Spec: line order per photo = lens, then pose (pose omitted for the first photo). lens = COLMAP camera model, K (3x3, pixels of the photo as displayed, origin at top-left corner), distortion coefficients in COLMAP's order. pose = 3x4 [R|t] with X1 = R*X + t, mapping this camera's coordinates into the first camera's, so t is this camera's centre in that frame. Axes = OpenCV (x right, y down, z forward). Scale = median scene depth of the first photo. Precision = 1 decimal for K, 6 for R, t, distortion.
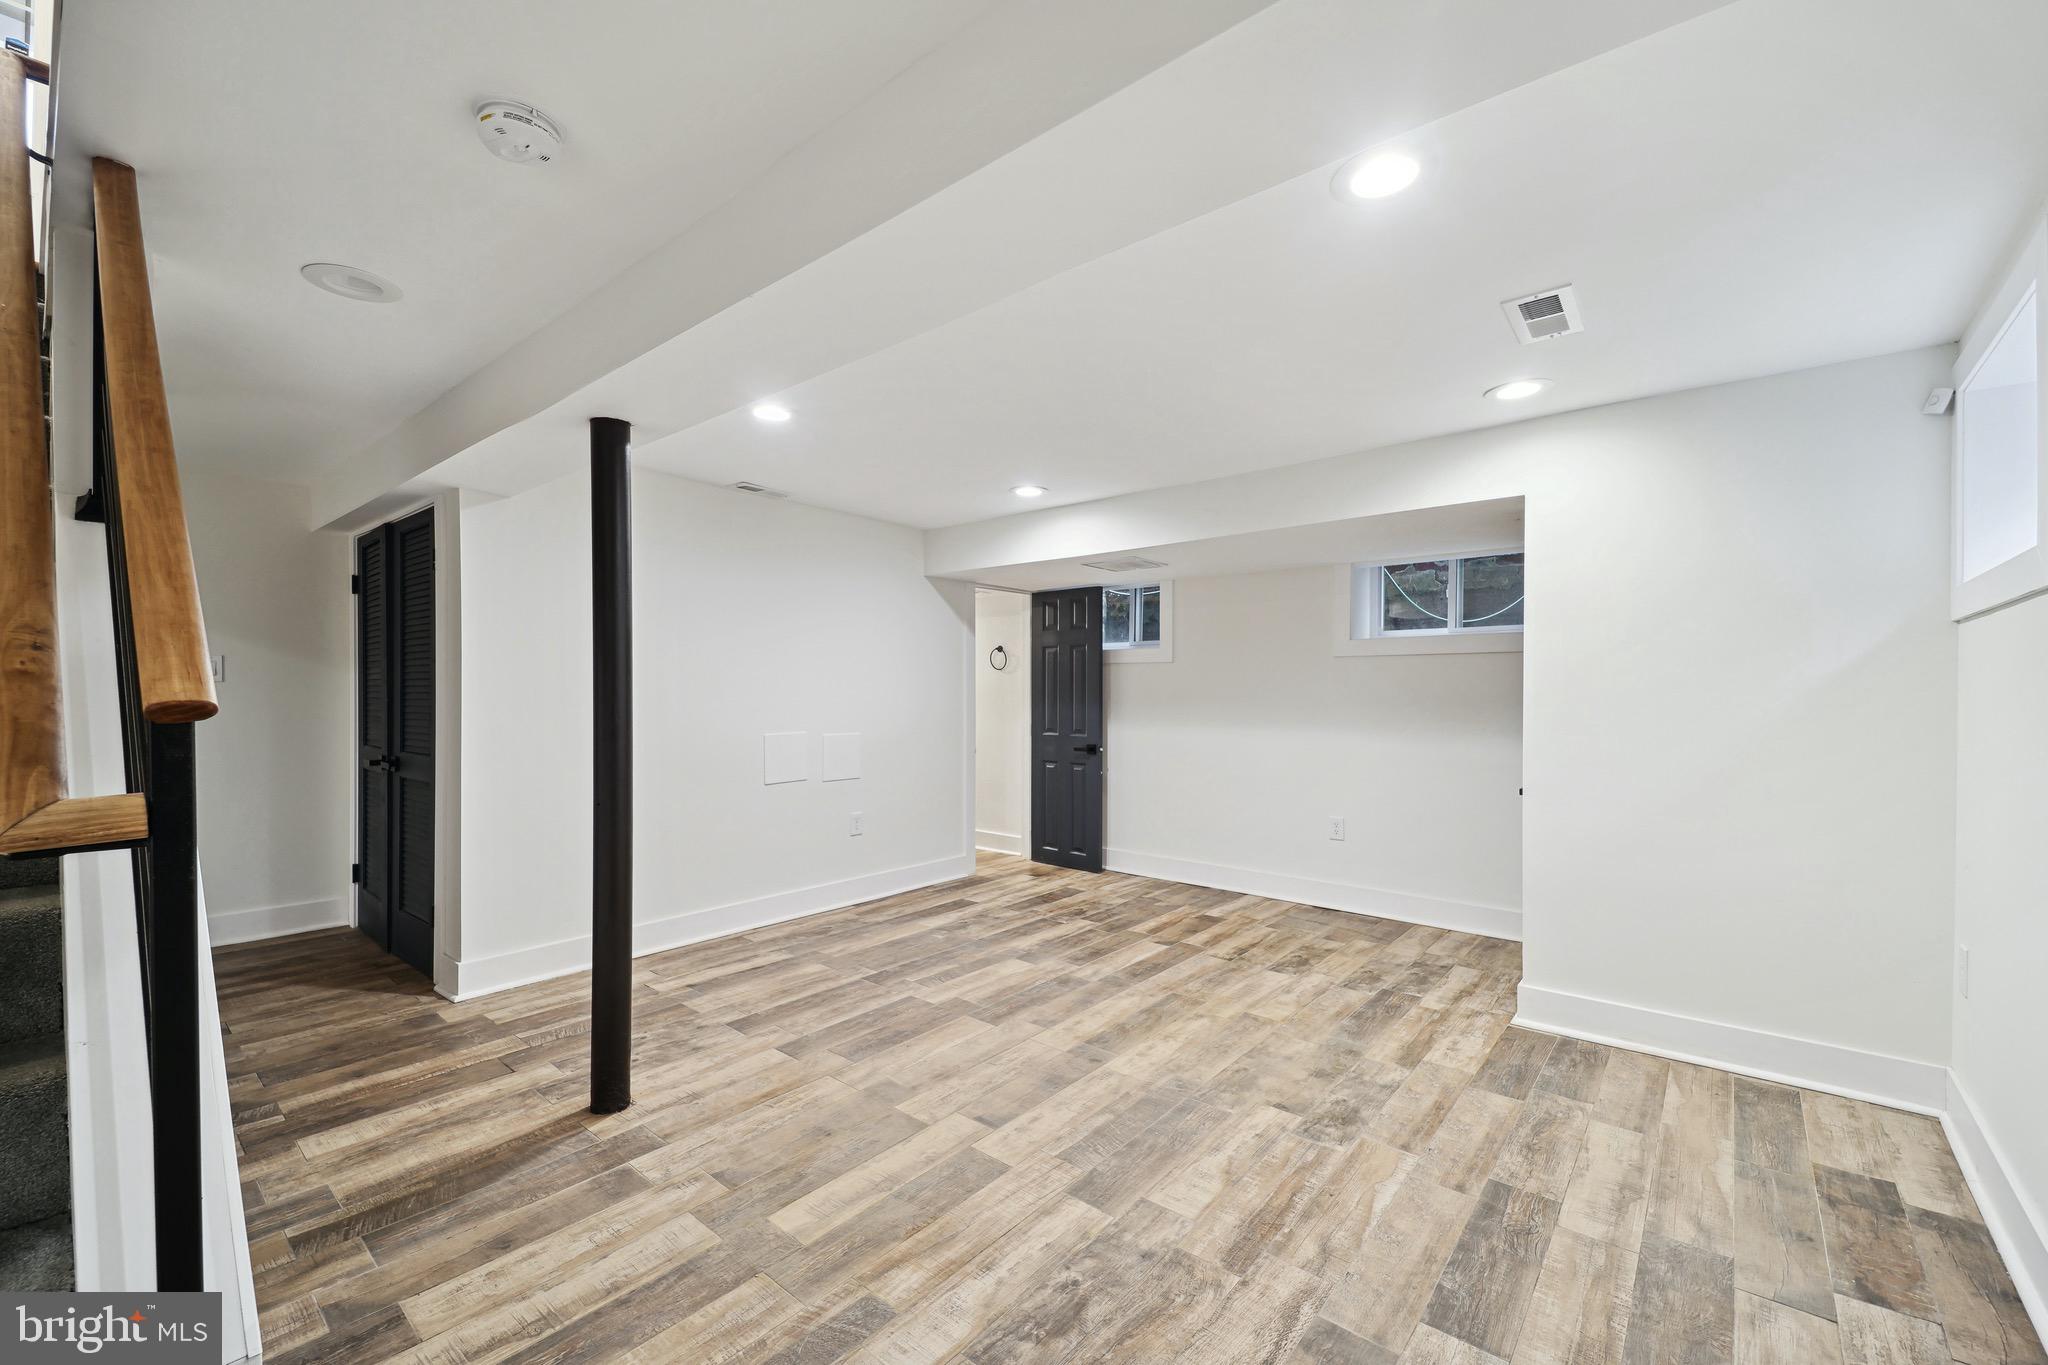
lens RADIAL K [[821.4, 0, 1038.9], [0, 821.4, 685.9], [0, 0, 1]] dist [0.026816, -0.018040]
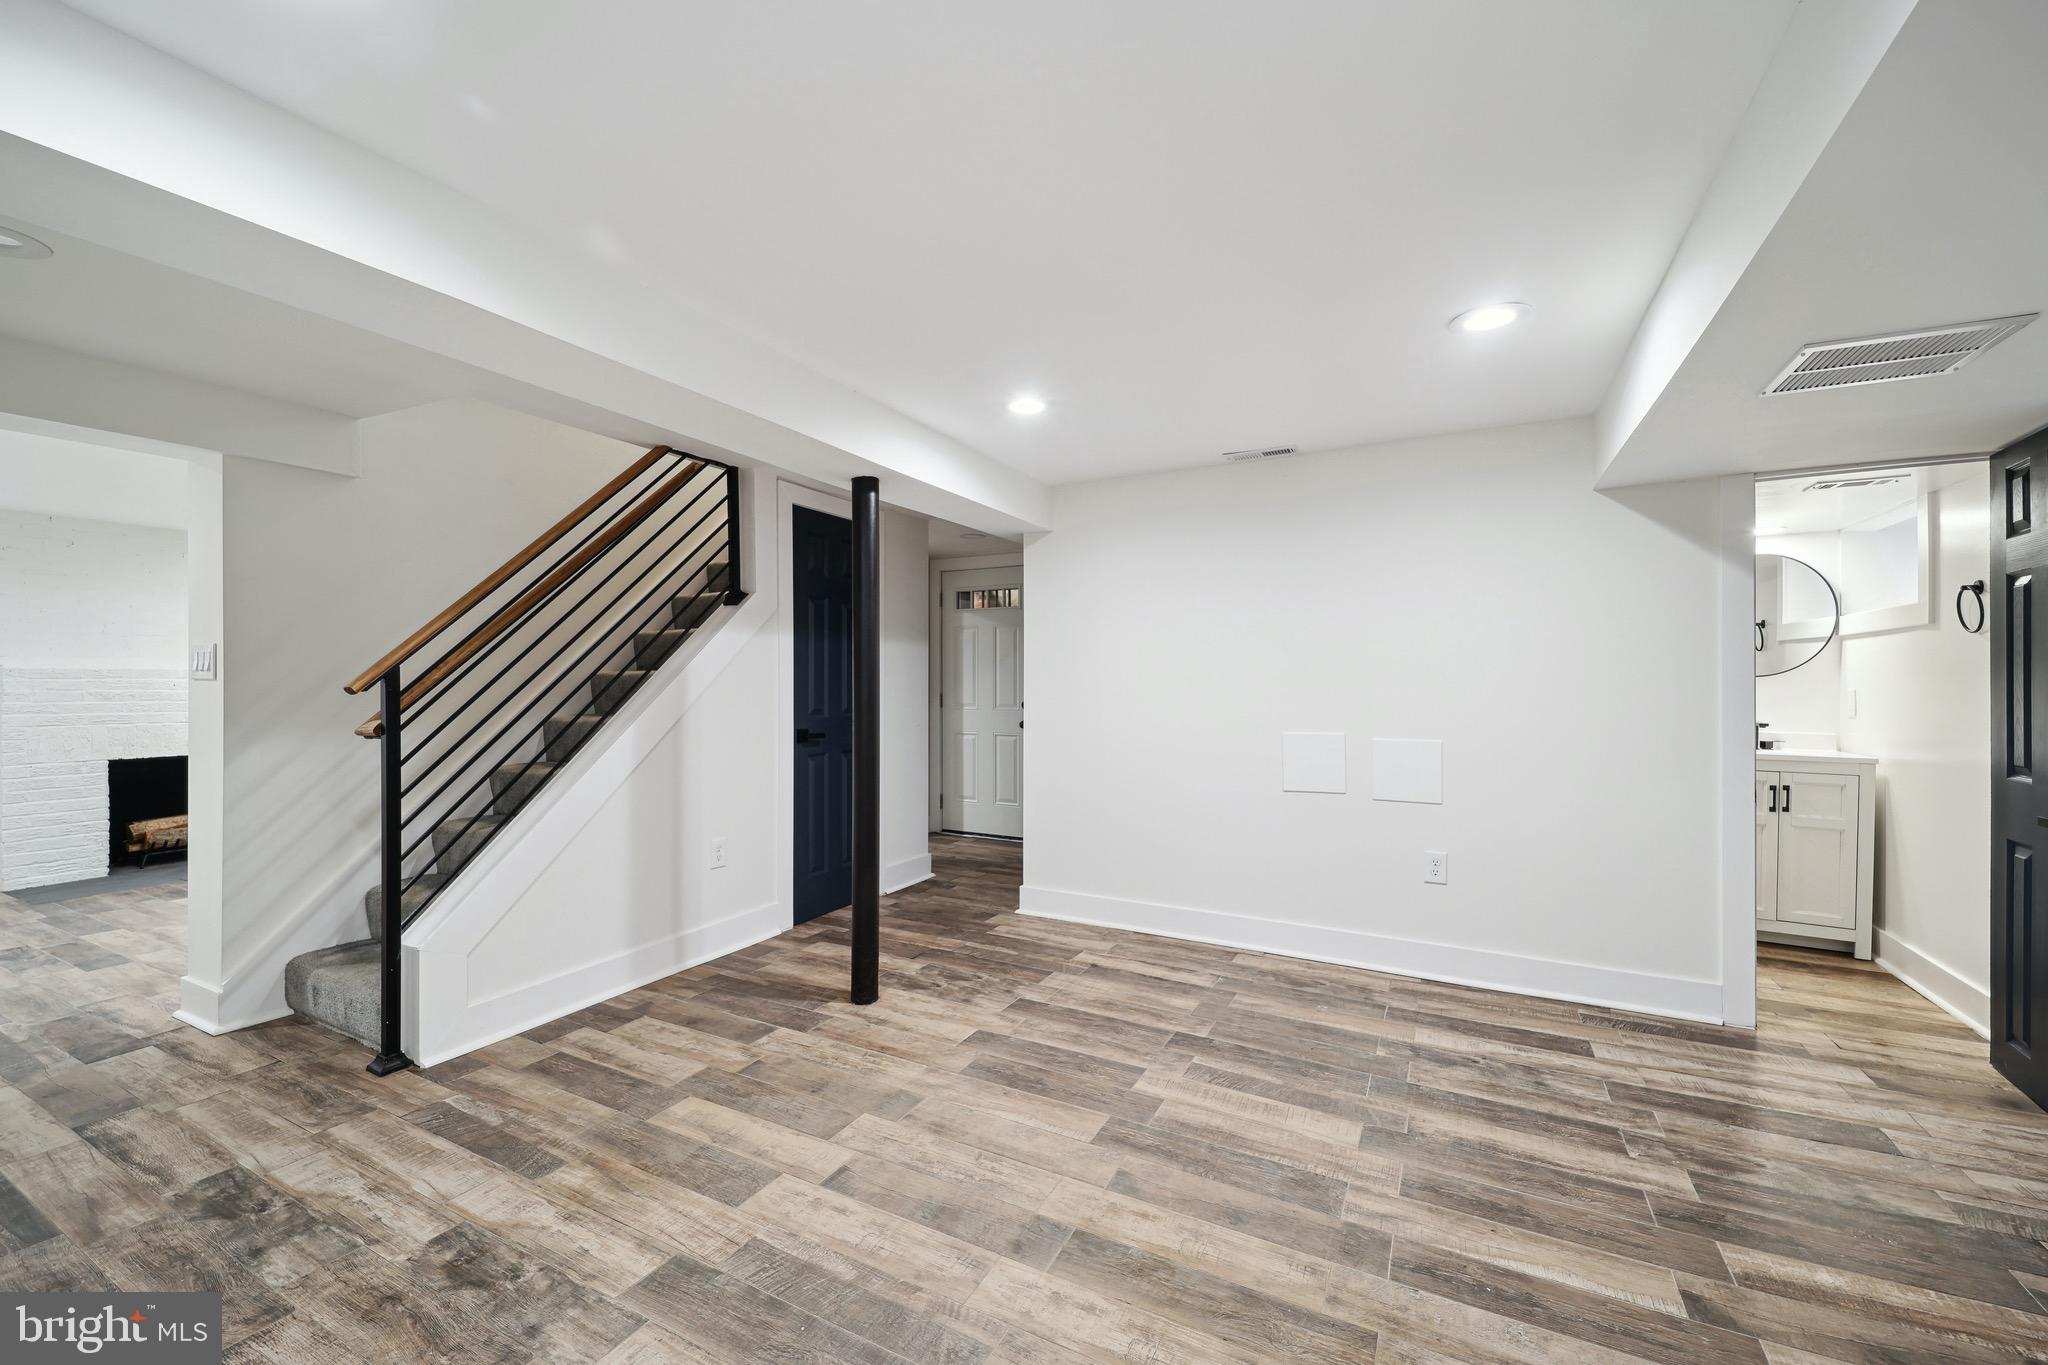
lens RADIAL K [[829.3, 0, 1000.4], [0, 829.3, 661.5], [0, 0, 1]] dist [0.034478, -0.018873]
pose [[0.187740, -0.025270, -0.981894, 0.675273], [0.003716, 0.999680, -0.025018, 0.015851], [0.982212, 0.001048, 0.187774, 0.815390]]
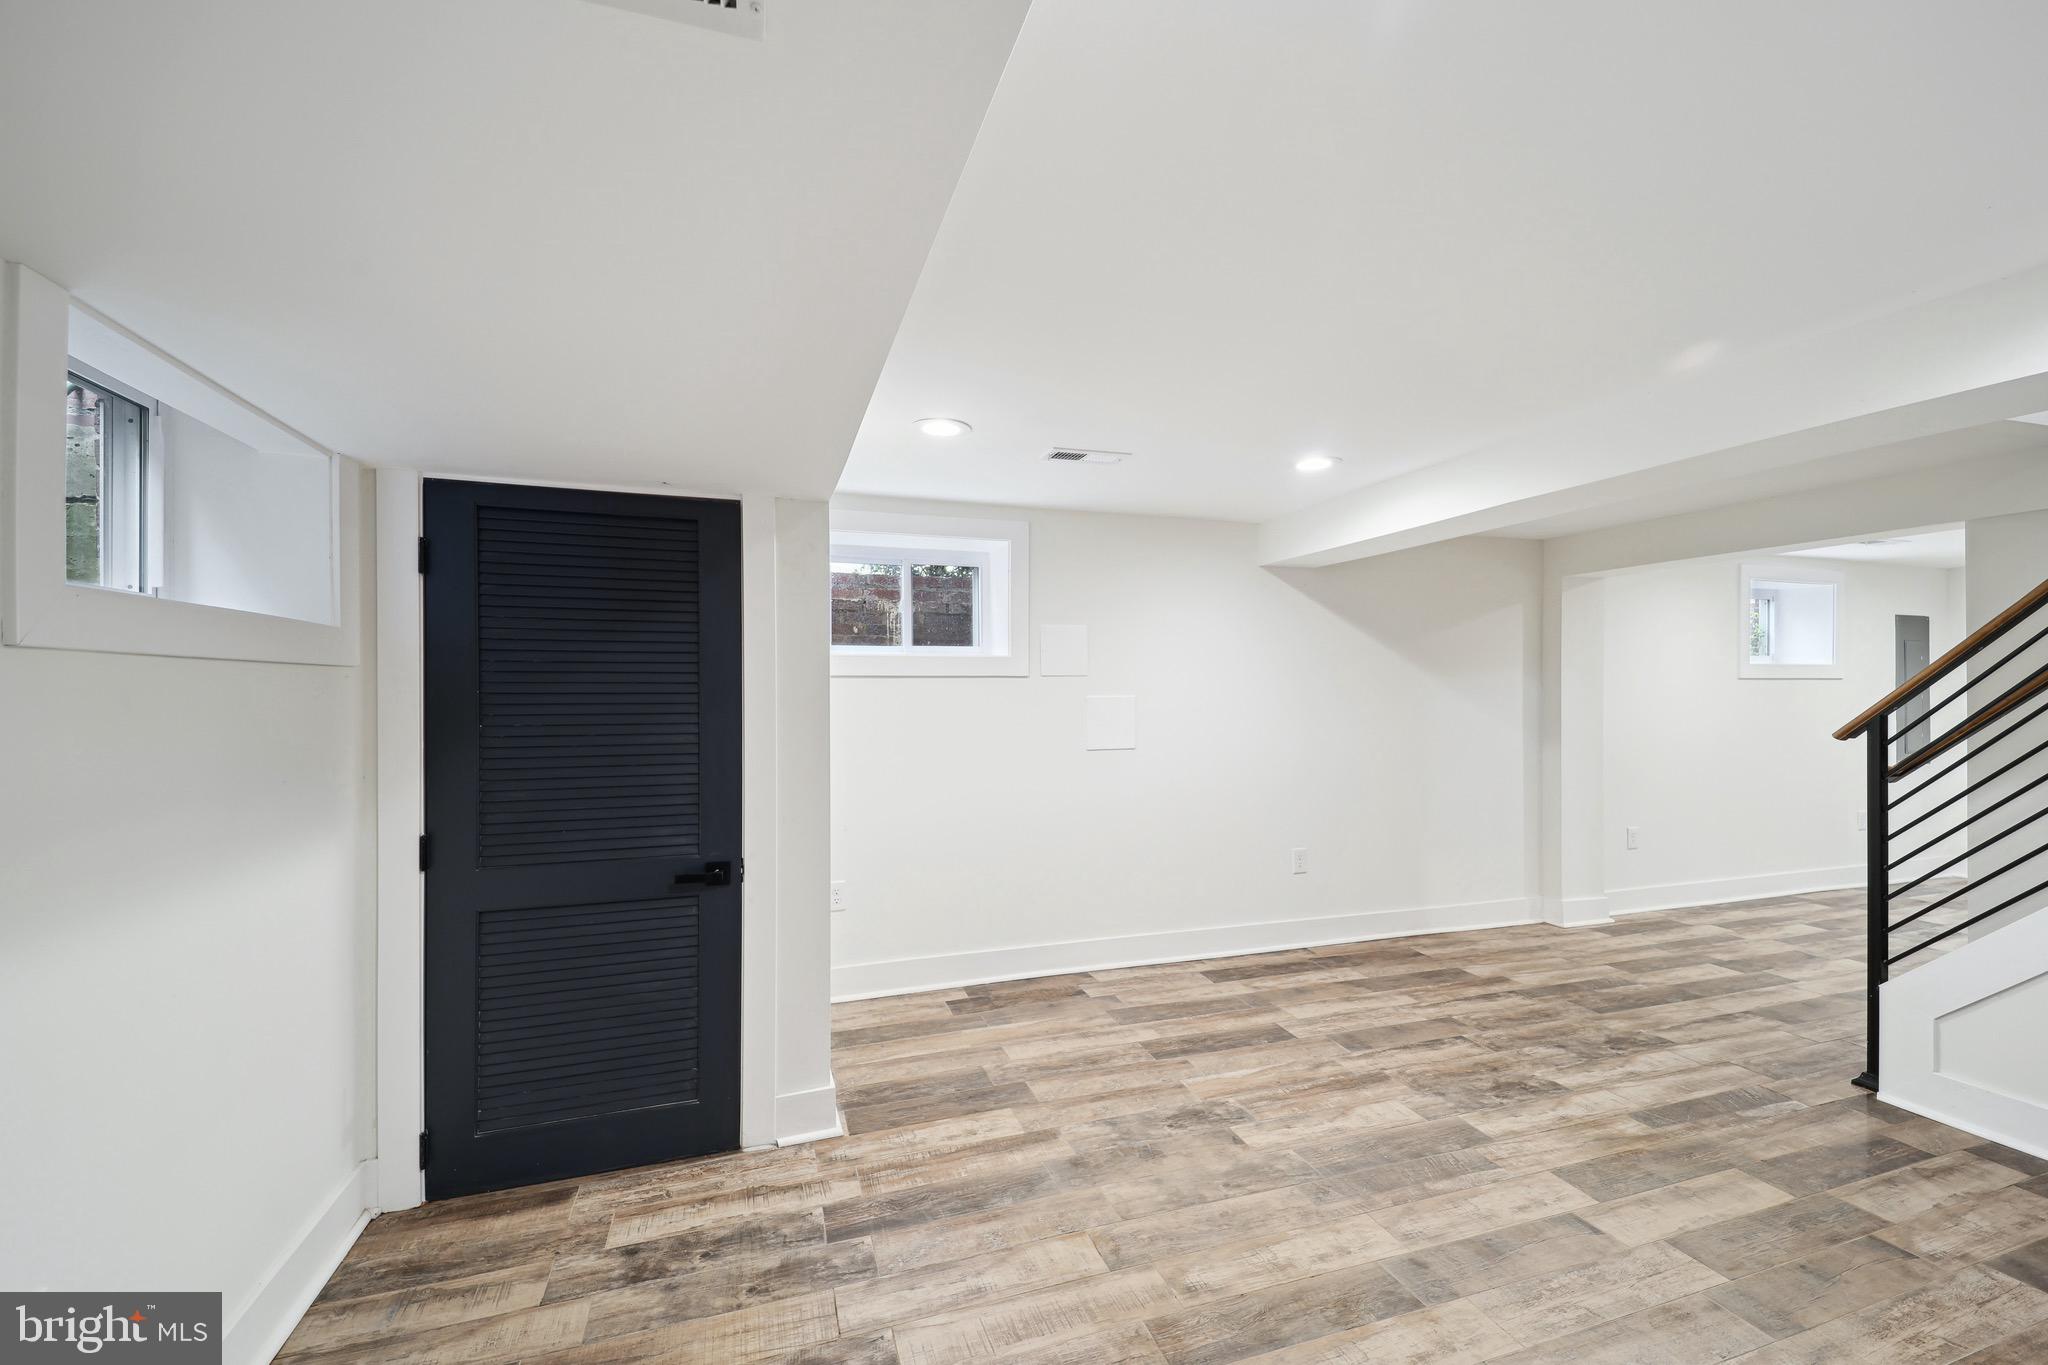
lens RADIAL K [[821.4, 0, 1038.9], [0, 821.4, 685.9], [0, 0, 1]] dist [0.026816, -0.018040]
pose [[-0.850124, 0.003190, 0.526572, -0.029034], [-0.000126, 0.999980, -0.006260, -0.033545], [-0.526582, -0.005388, -0.850107, 1.675393]]
